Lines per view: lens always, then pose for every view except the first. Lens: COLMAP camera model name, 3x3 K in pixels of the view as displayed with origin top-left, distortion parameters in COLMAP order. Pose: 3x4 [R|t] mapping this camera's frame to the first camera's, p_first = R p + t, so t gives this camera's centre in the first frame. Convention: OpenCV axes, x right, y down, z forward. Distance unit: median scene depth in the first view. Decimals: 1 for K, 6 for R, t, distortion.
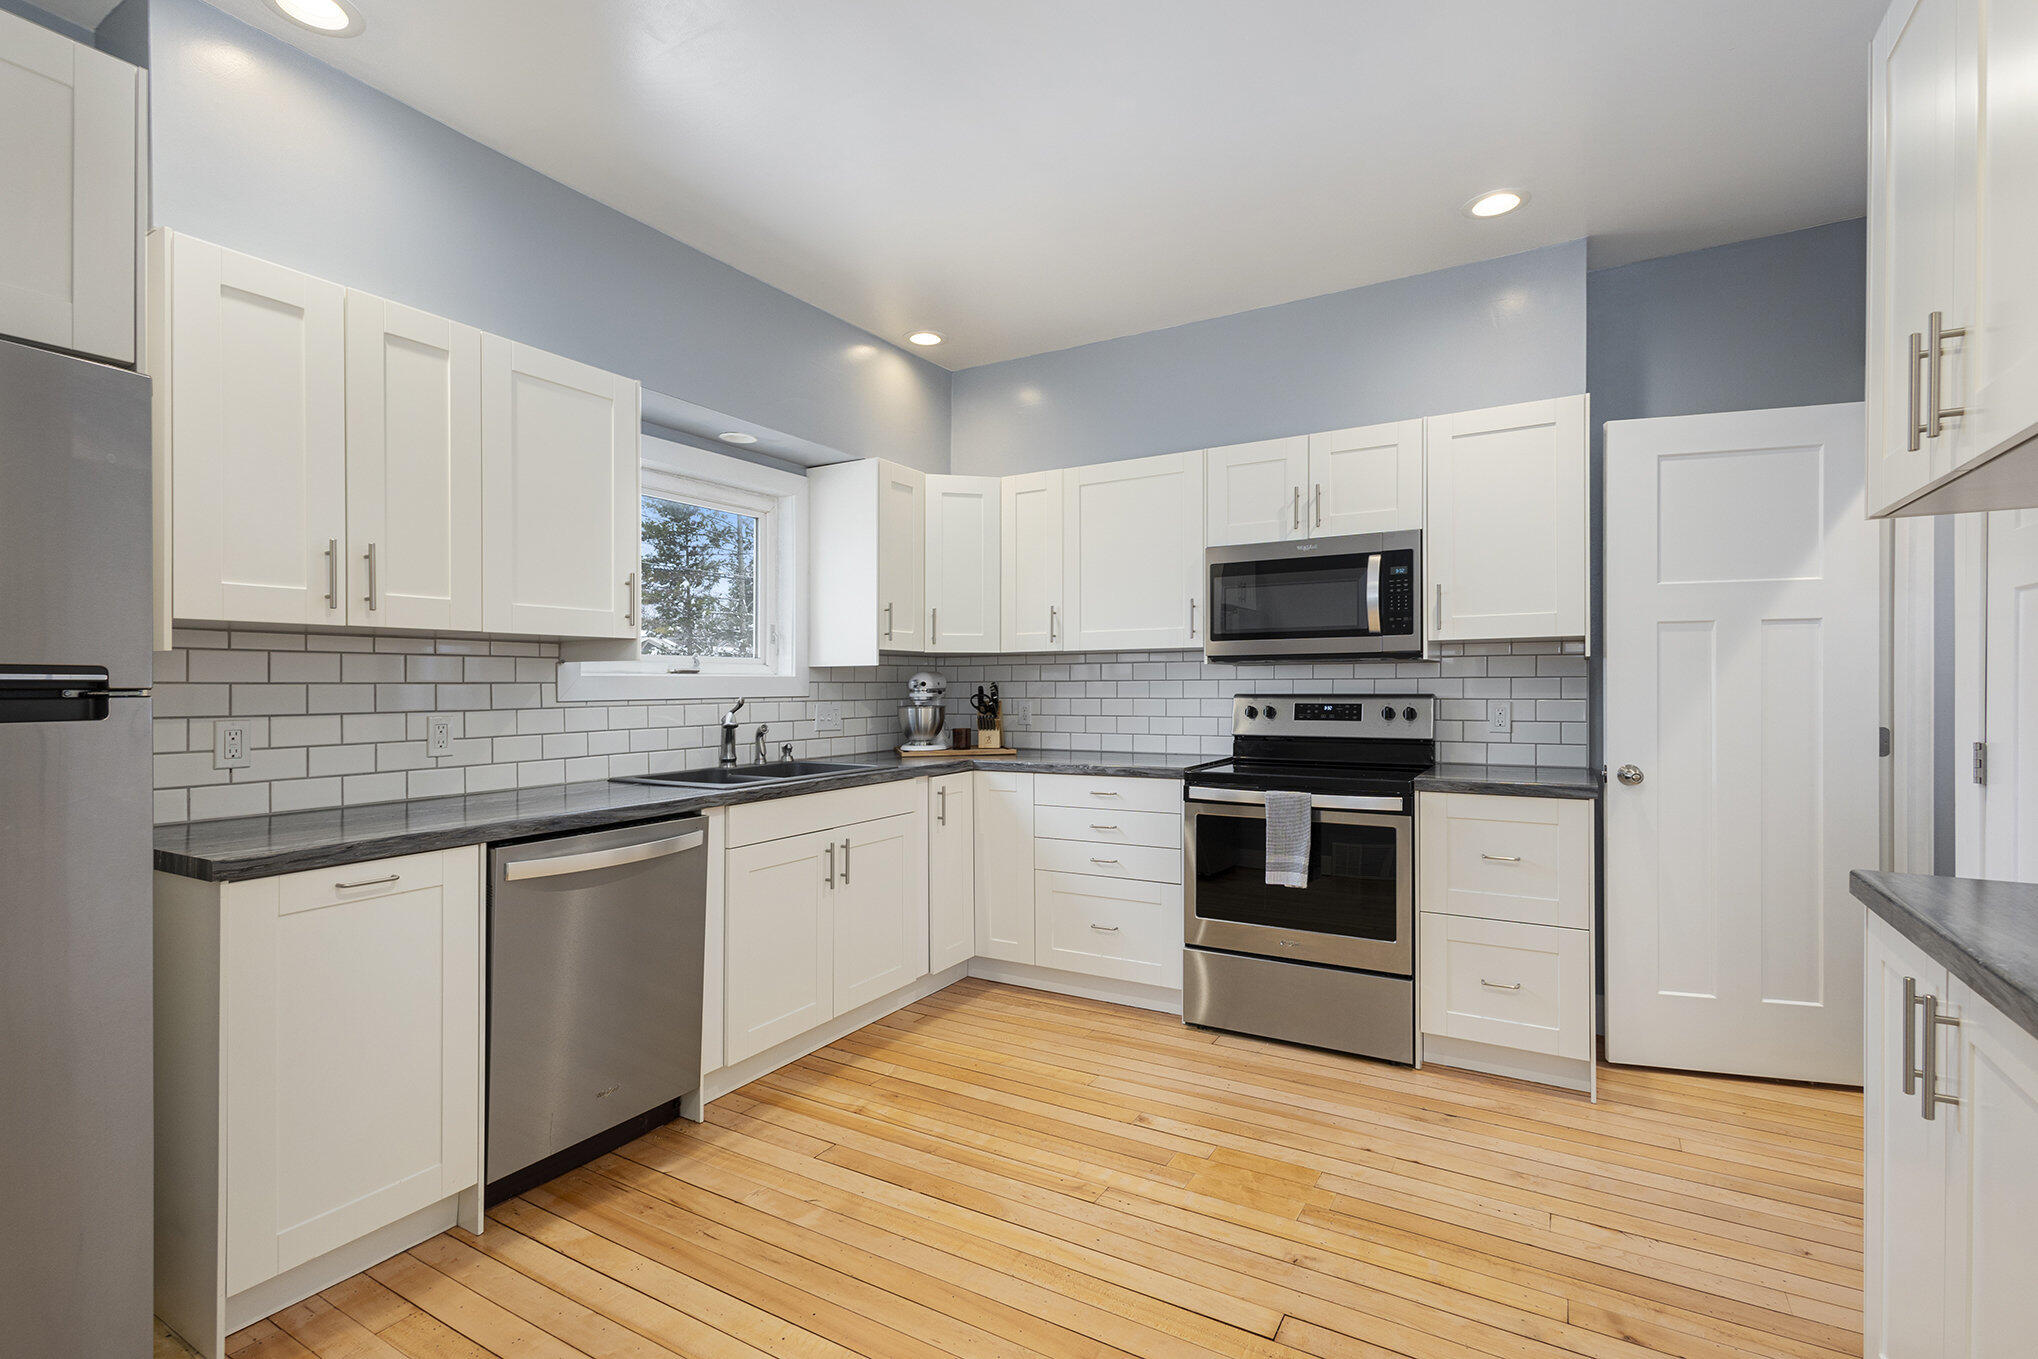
lens RADIAL K [[937.7, 0, 1004.3], [0, 937.7, 687.2], [0, 0, 1]] dist [-0.002809, -0.000478]
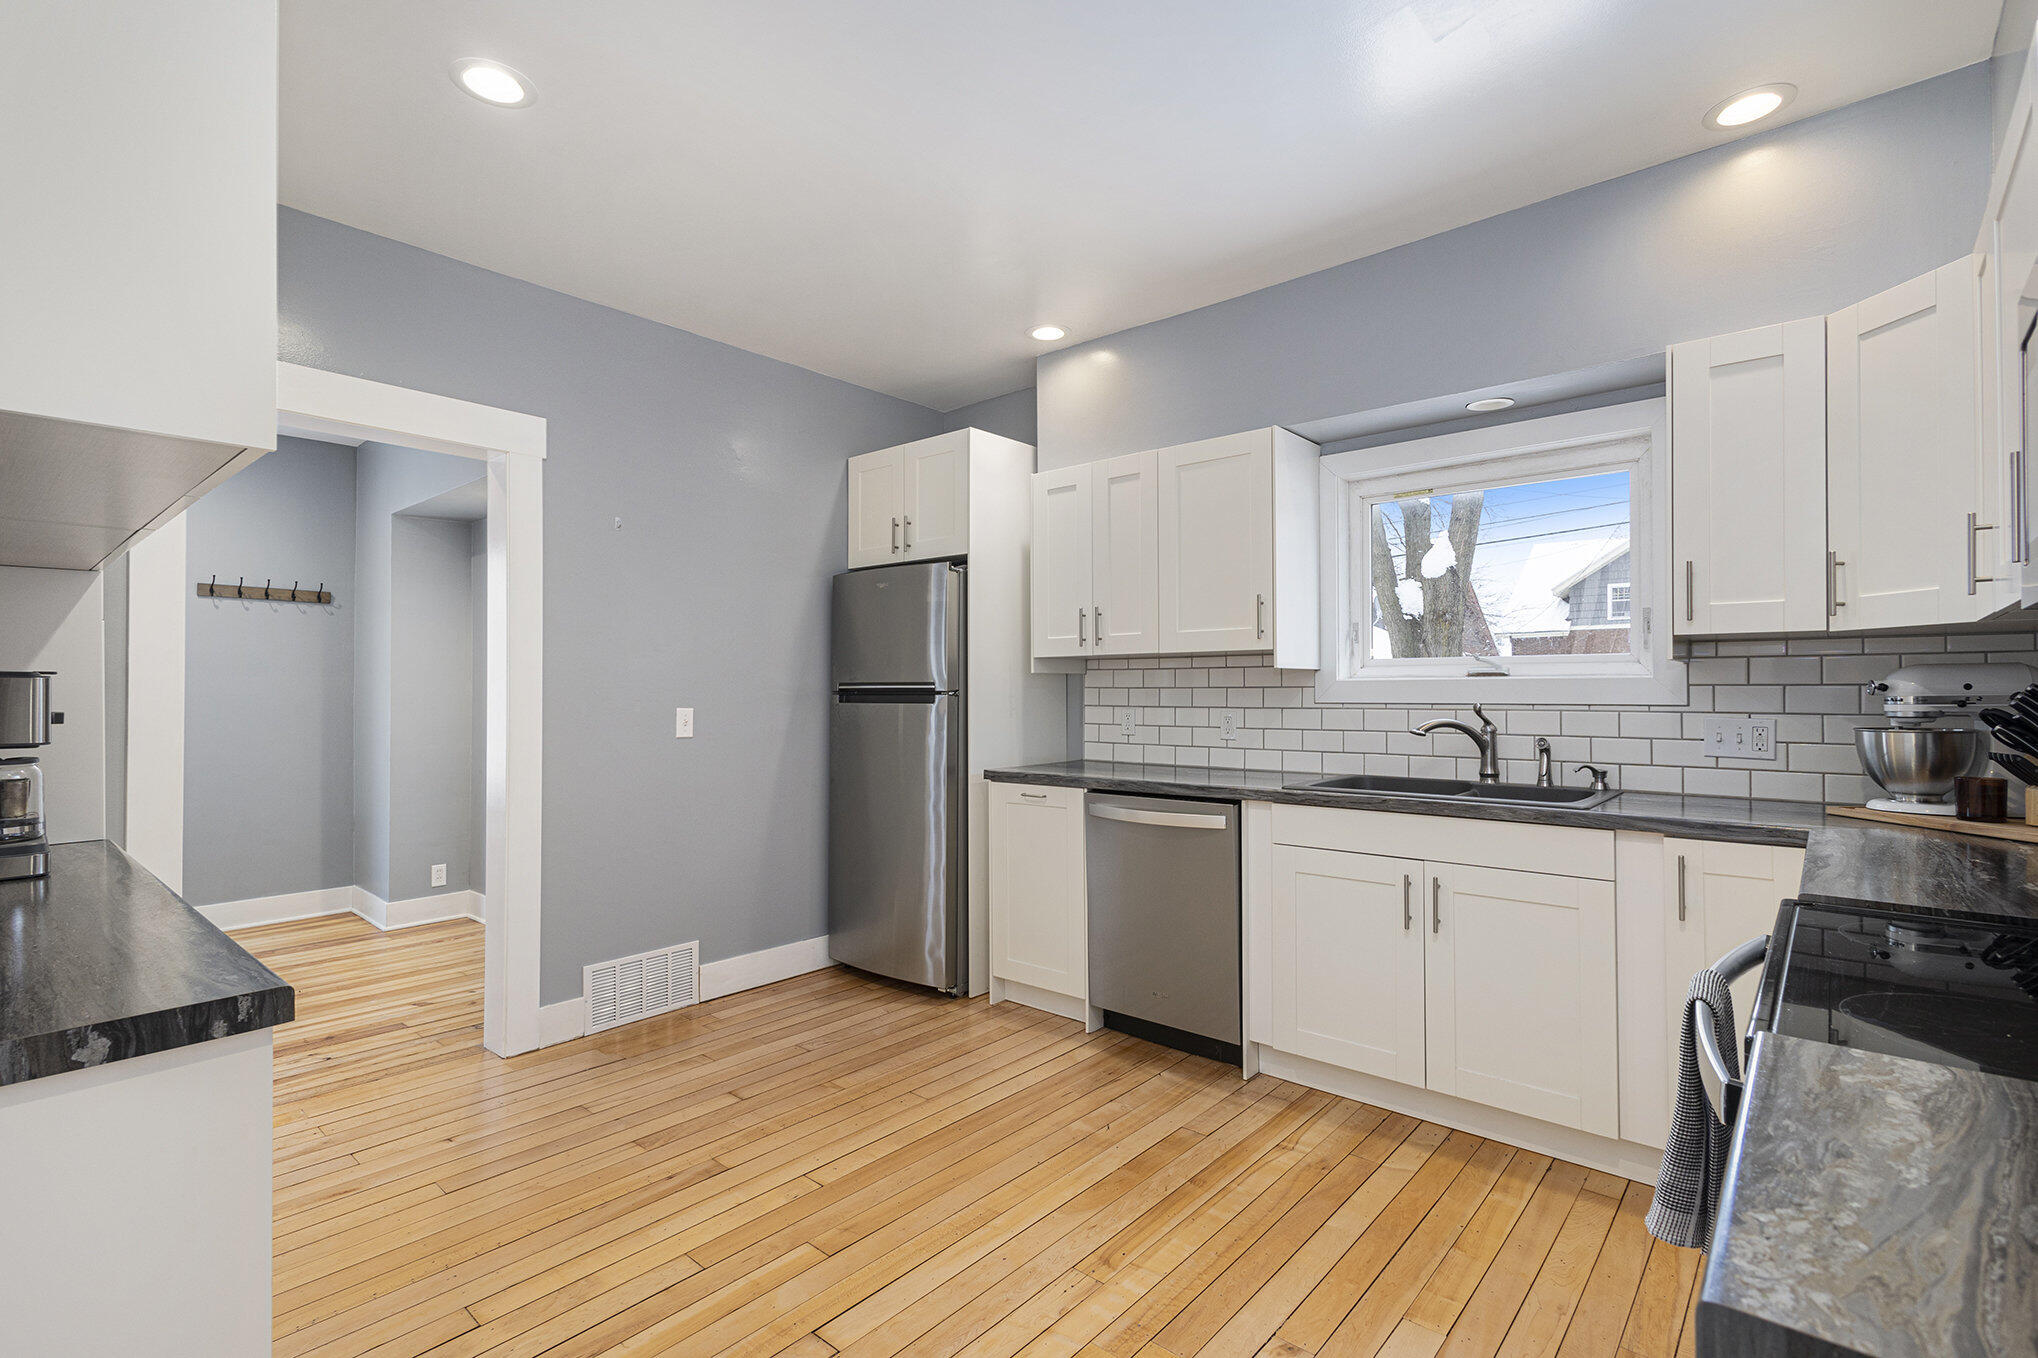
lens RADIAL K [[937.7, 0, 1003.7], [0, 937.7, 676.7], [0, 0, 1]] dist [-0.002809, -0.000478]
pose [[-0.185519, -0.008938, -0.982600, 0.799435], [0.000475, 0.999958, -0.009185, -0.007415], [0.982641, -0.002171, -0.185507, 0.884261]]
